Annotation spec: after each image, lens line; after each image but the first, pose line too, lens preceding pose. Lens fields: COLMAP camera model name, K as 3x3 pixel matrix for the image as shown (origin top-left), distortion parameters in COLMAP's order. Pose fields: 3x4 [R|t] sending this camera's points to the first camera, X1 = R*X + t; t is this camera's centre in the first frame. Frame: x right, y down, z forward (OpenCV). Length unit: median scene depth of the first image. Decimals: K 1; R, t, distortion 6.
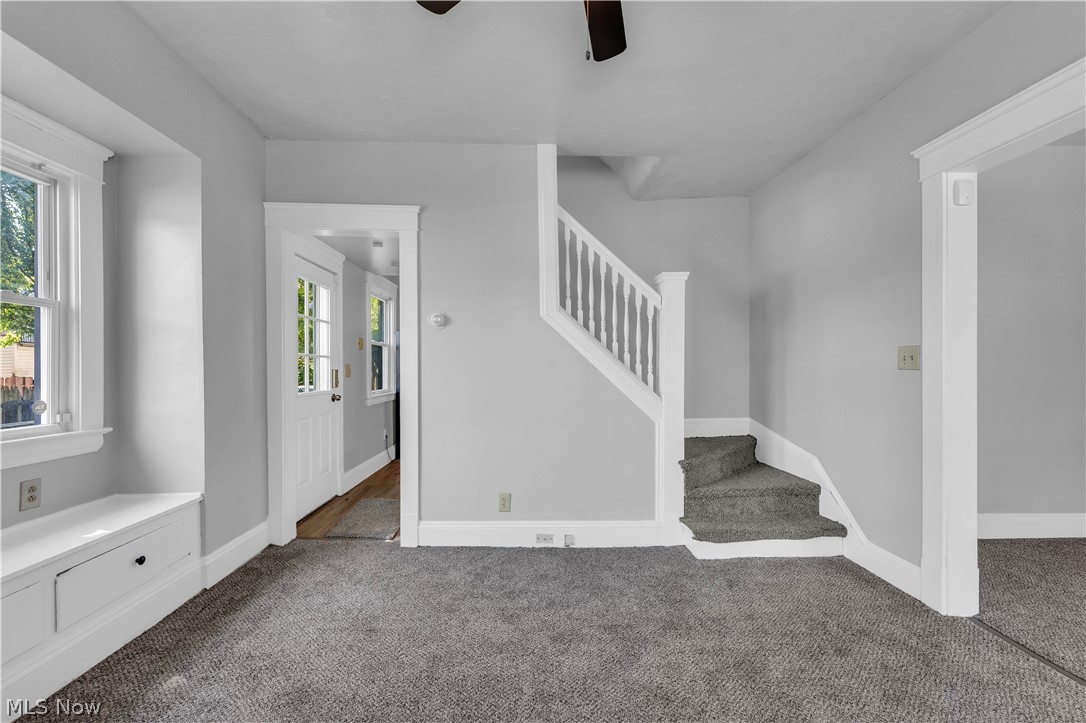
lens RADIAL K [[441.1, 0, 542.0], [0, 441.1, 367.7], [0, 0, 1]] dist [-0.002320, -0.000600]
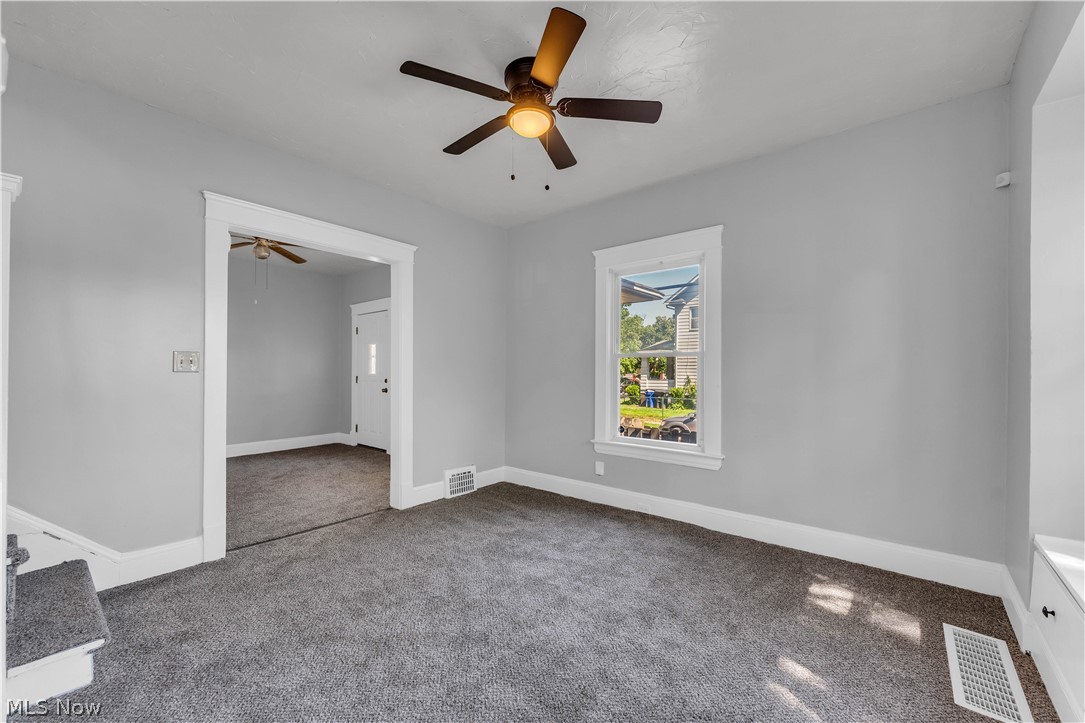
lens RADIAL K [[435.9, 0, 536.9], [0, 435.9, 365.6], [0, 0, 1]] dist [0.000041, 0.000017]
pose [[-0.736931, 0.011997, 0.675861, -0.595089], [0.002460, 0.999883, -0.015067, 0.011484], [-0.675963, -0.009441, -0.736875, 1.214898]]
